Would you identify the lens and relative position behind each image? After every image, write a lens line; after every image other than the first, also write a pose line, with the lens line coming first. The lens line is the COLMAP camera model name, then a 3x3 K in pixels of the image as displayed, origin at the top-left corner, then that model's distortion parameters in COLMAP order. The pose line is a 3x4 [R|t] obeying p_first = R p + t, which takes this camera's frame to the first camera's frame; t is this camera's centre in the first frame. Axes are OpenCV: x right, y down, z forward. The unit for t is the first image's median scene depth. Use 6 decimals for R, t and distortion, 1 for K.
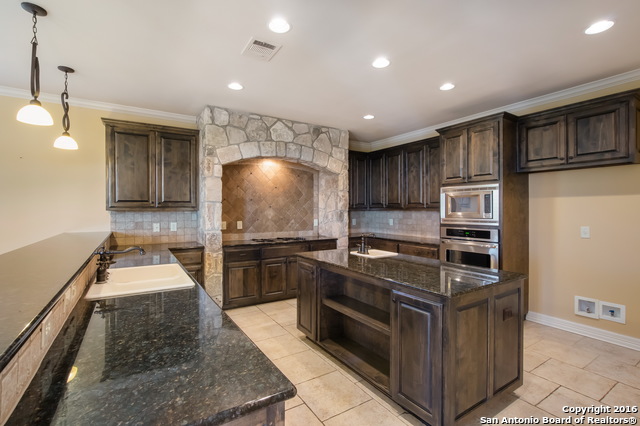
lens RADIAL K [[296.6, 0, 321.5], [0, 296.6, 207.9], [0, 0, 1]] dist [-0.001894, -0.000160]
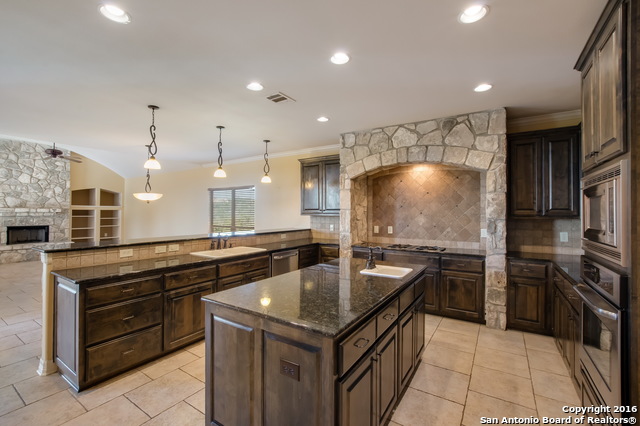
lens RADIAL K [[284.7, 0, 323.5], [0, 284.7, 209.0], [0, 0, 1]] dist [-0.001405, -0.000207]
pose [[0.426600, -0.009896, -0.904386, 0.577666], [-0.002741, 0.999921, -0.012234, -0.006046], [0.904436, 0.007698, 0.426540, 0.340847]]
